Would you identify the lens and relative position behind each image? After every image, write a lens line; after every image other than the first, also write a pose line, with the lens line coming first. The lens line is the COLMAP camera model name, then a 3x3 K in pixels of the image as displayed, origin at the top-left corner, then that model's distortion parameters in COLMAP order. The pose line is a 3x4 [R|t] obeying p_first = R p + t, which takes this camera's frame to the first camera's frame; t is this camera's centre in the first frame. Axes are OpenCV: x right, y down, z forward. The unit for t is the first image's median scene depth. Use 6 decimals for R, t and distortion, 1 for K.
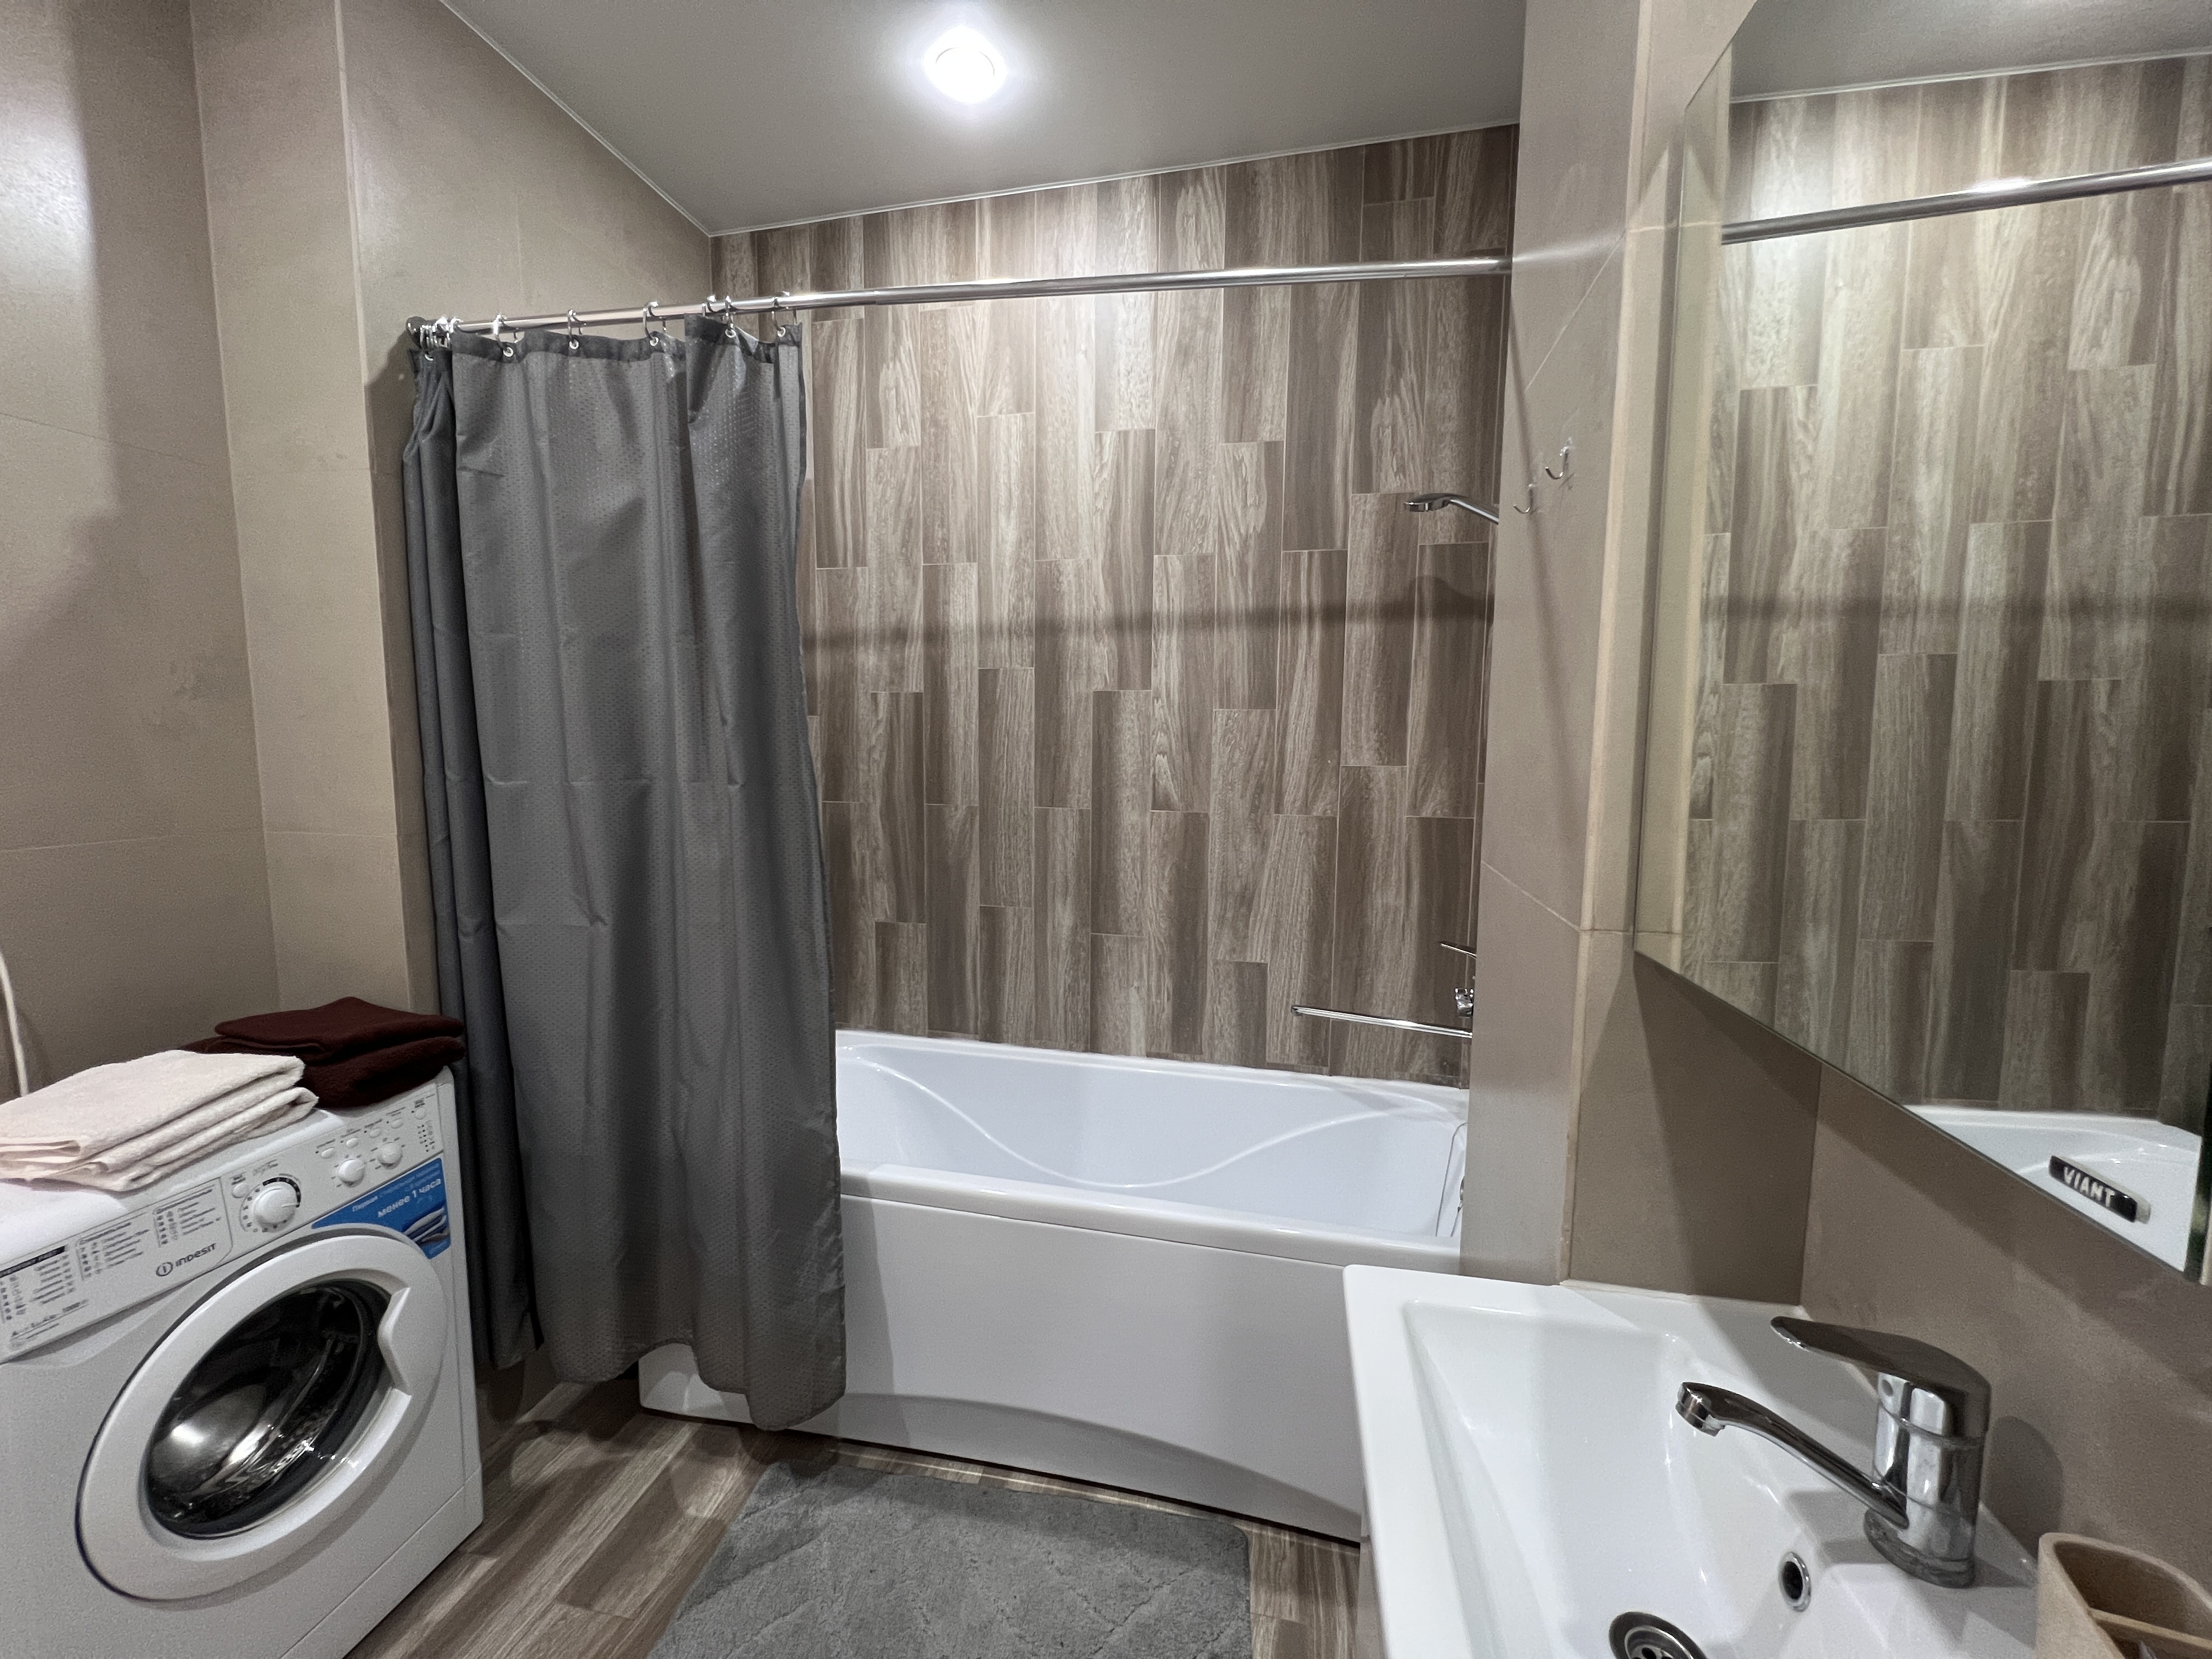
lens RADIAL K [[885.2, 0, 1100.5], [0, 885.2, 824.7], [0, 0, 1]] dist [0.000992, 0.000230]
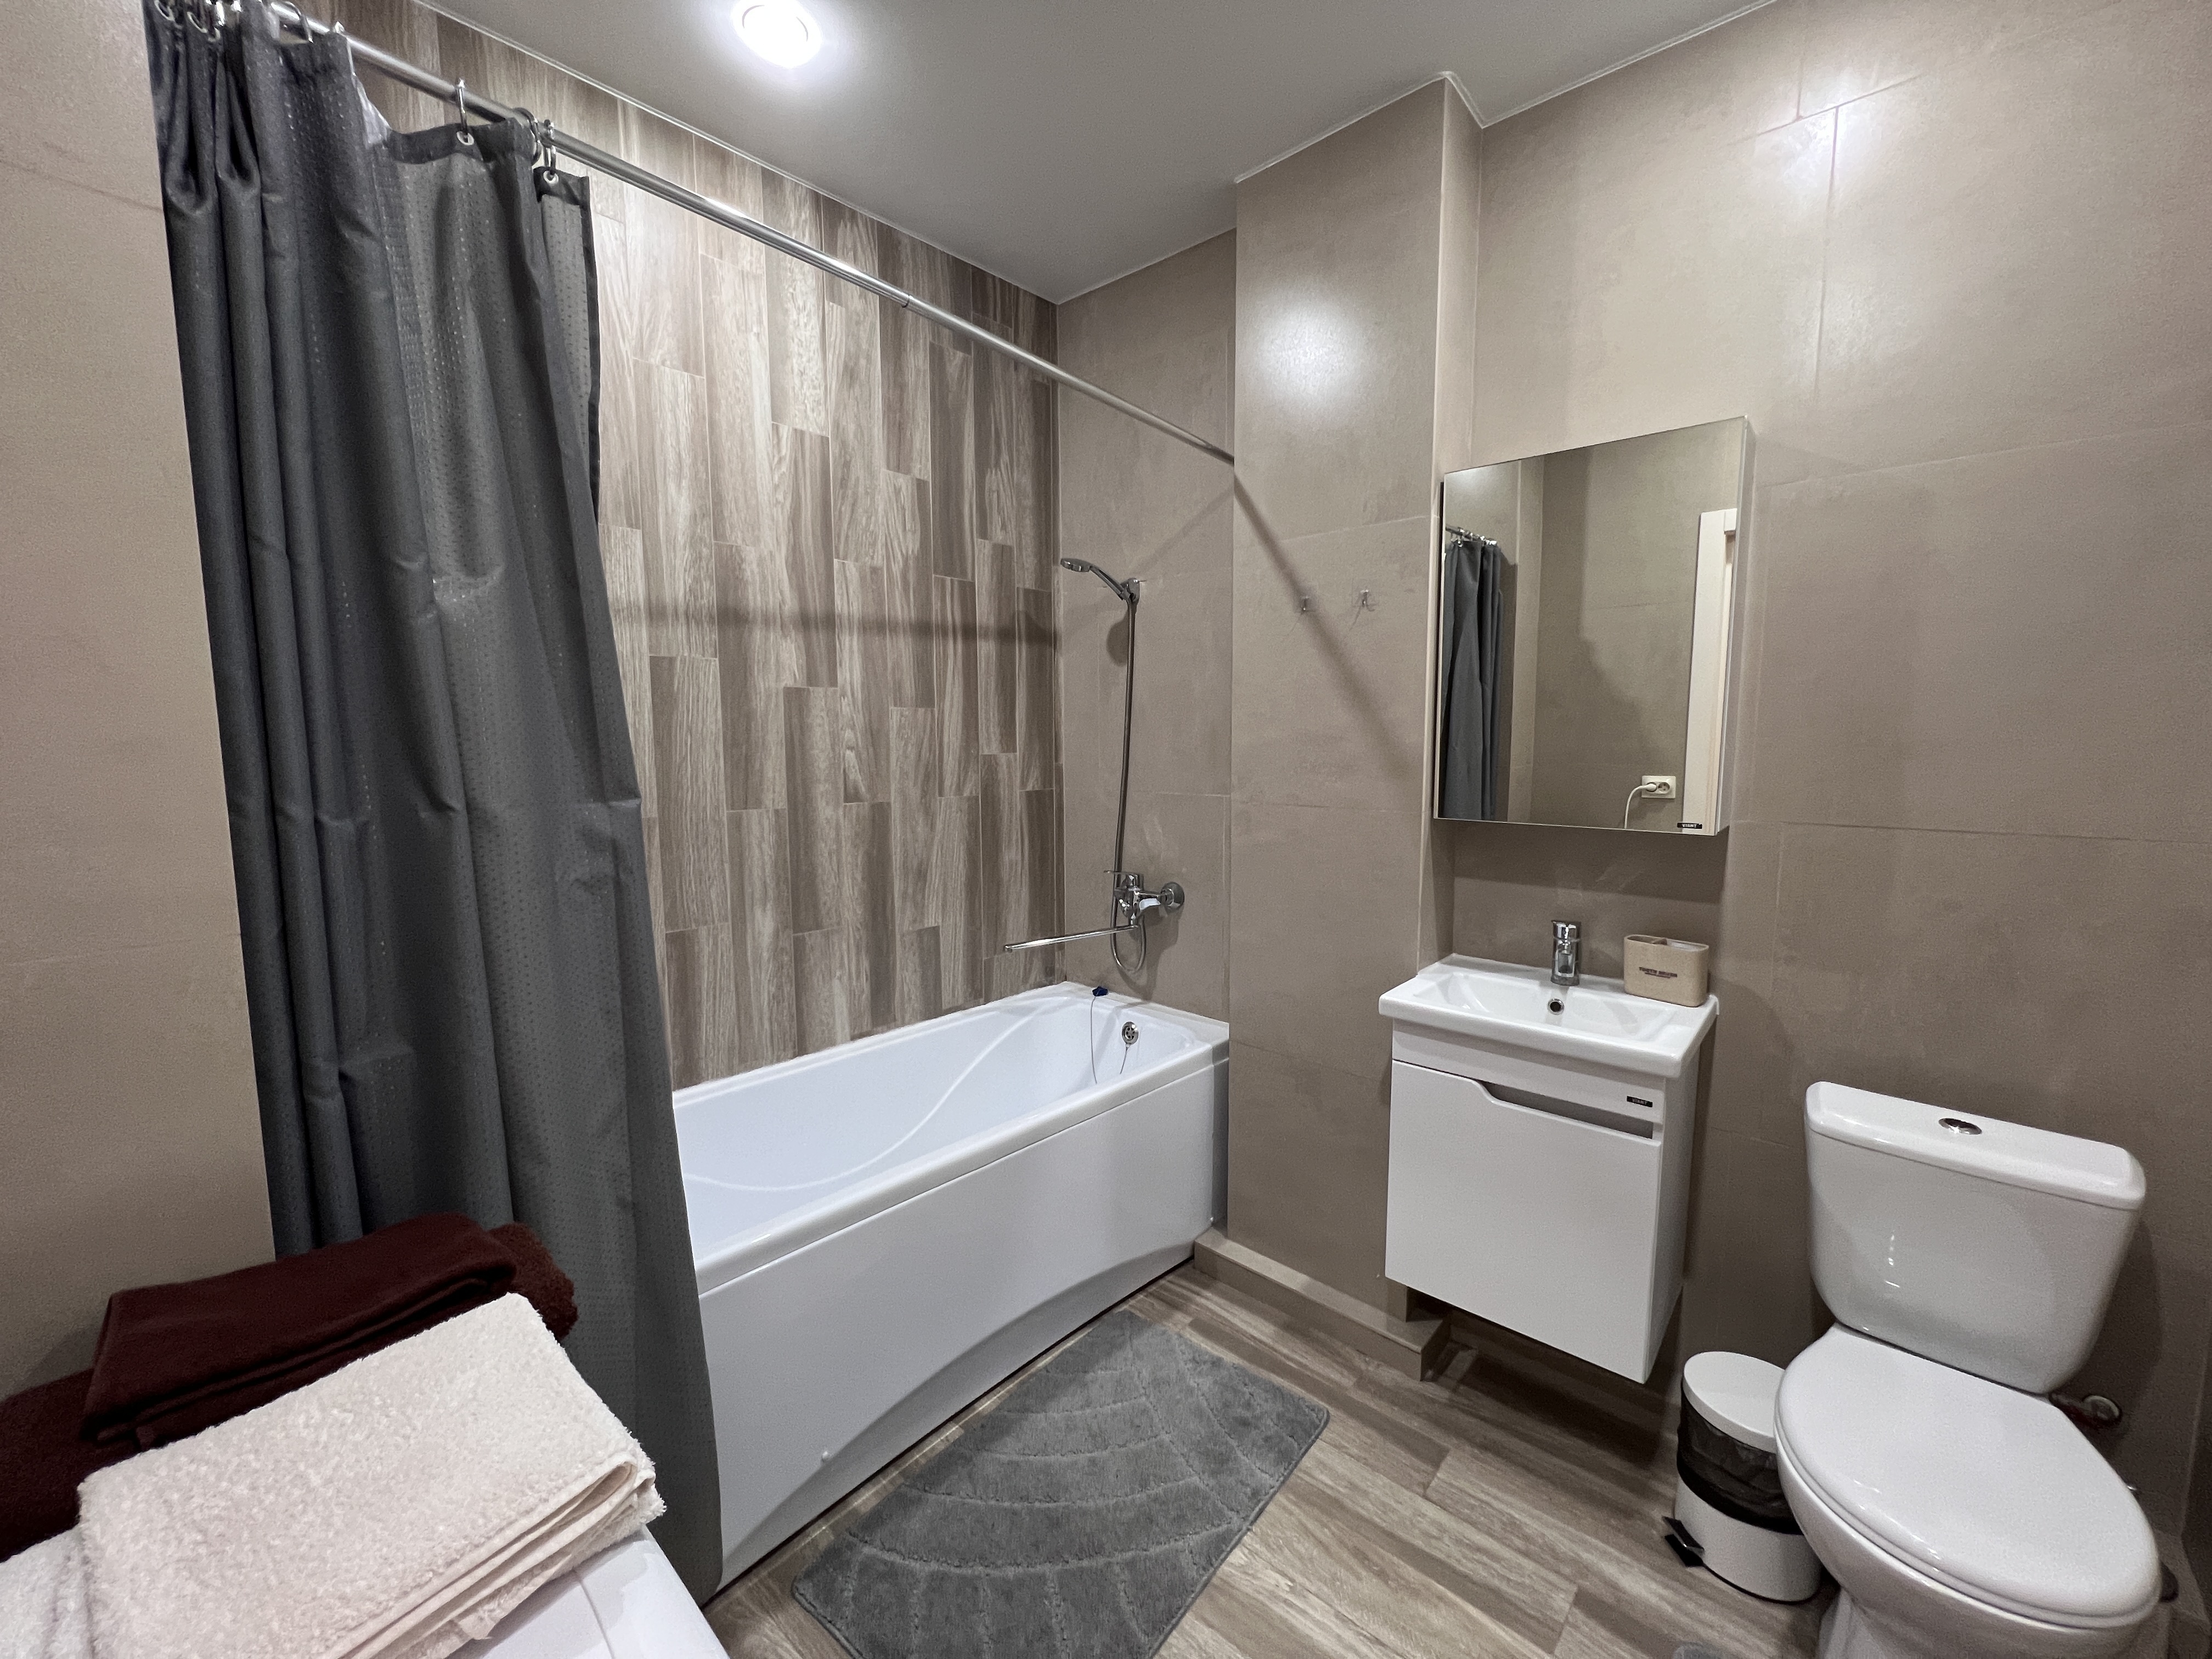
lens RADIAL K [[882.4, 0, 1100.3], [0, 882.4, 825.2], [0, 0, 1]] dist [-0.001115, 0.000381]
pose [[0.508114, -0.099511, 0.855522, -0.693984], [0.096954, 0.993598, 0.057988, -0.022331], [-0.855815, 0.053482, 0.514509, 0.211727]]
